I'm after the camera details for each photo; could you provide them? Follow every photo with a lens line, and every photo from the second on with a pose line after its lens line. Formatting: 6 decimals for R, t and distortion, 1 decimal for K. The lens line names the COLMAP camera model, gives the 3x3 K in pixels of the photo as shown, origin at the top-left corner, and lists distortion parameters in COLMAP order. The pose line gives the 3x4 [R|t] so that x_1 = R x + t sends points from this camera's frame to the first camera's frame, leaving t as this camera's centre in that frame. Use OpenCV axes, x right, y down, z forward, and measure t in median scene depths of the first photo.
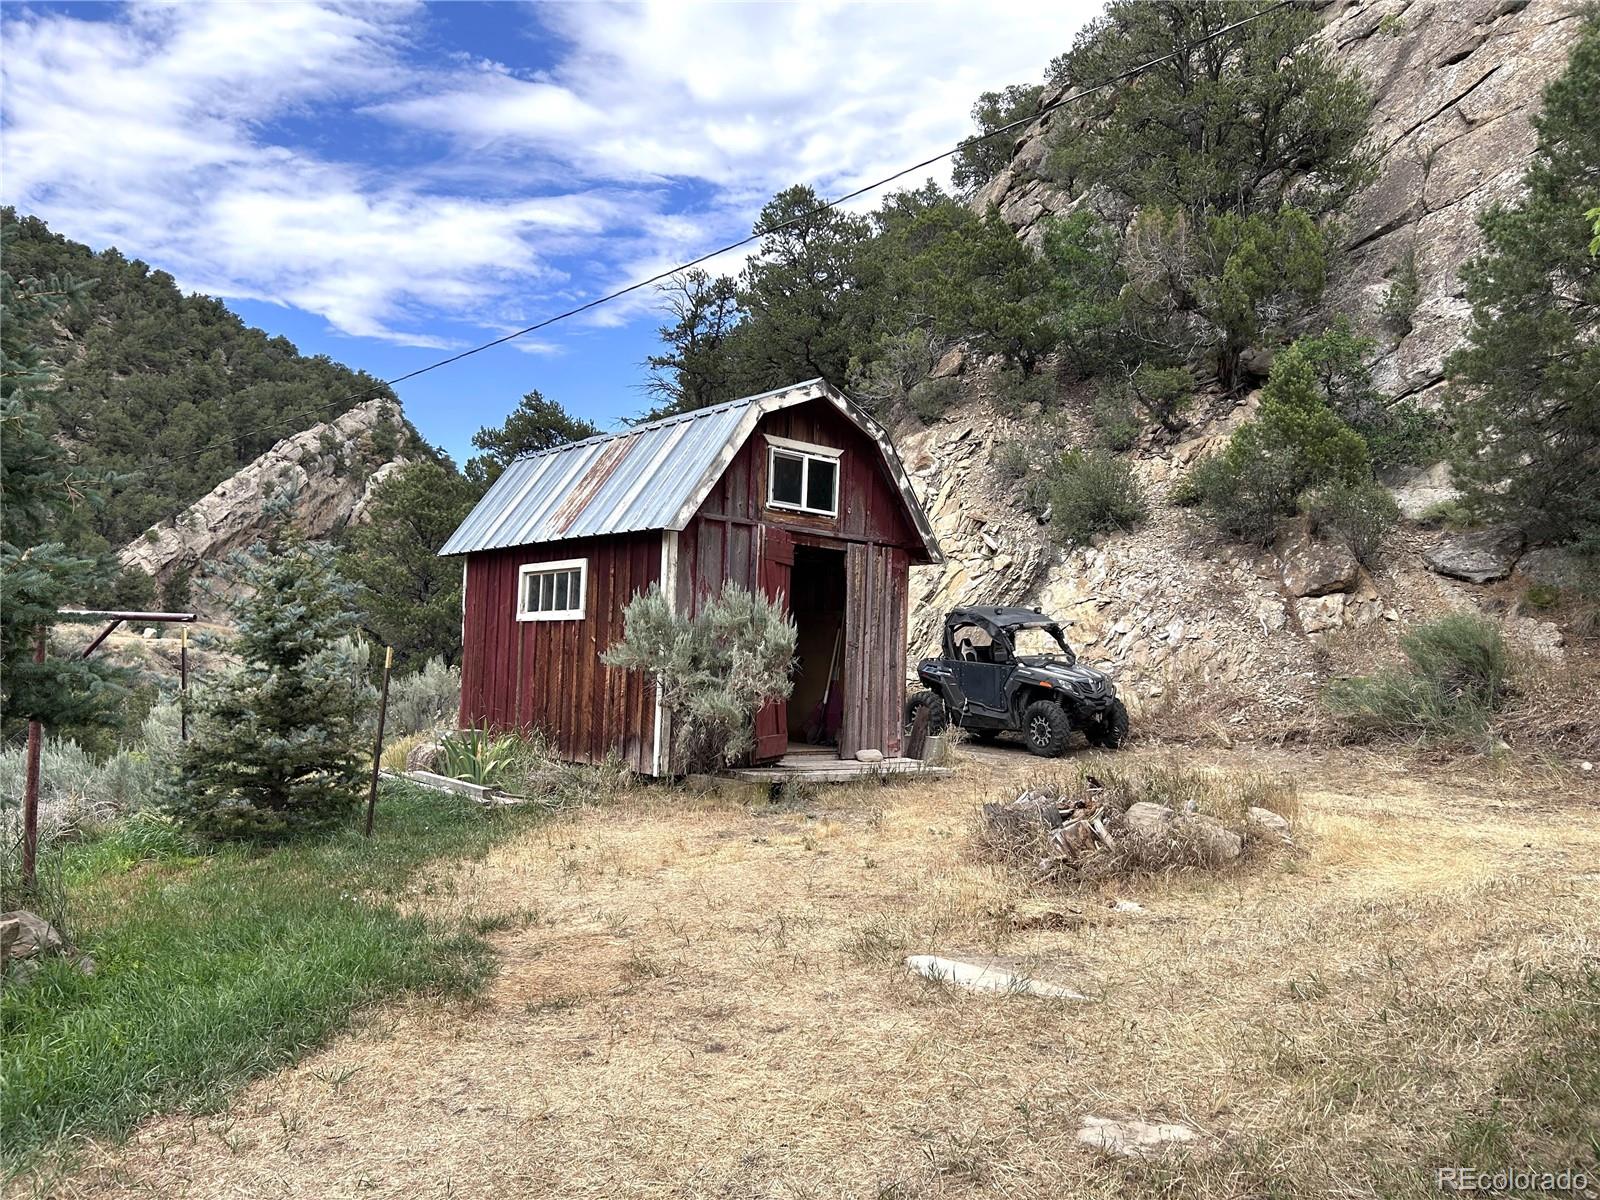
lens RADIAL K [[1201.4, 0, 799.7], [0, 1201.4, 605.2], [0, 0, 1]] dist [0.055880, -0.061456]
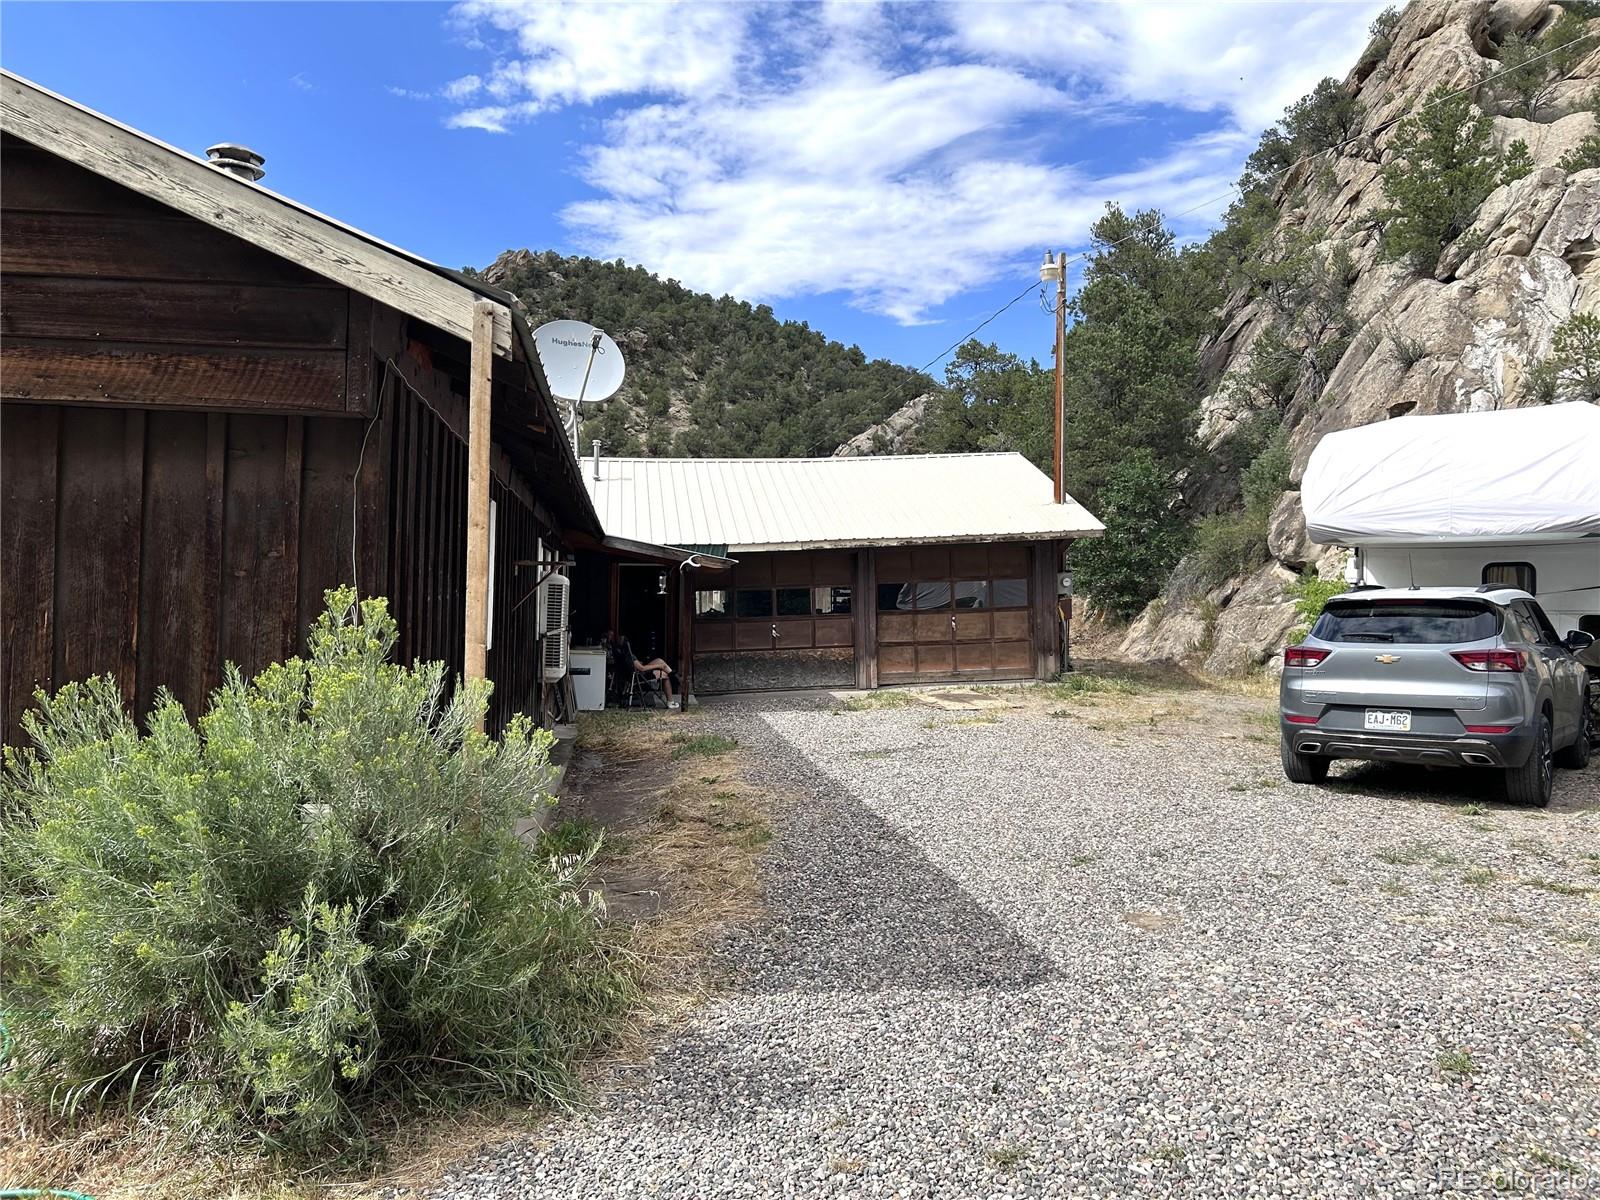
lens RADIAL K [[1201.4, 0, 799.7], [0, 1201.4, 605.2], [0, 0, 1]] dist [0.055880, -0.061456]
pose [[0.886571, -0.034181, -0.461329, 0.103276], [0.050704, 0.998438, 0.023466, -0.005316], [0.459806, -0.044196, 0.886919, -0.121976]]
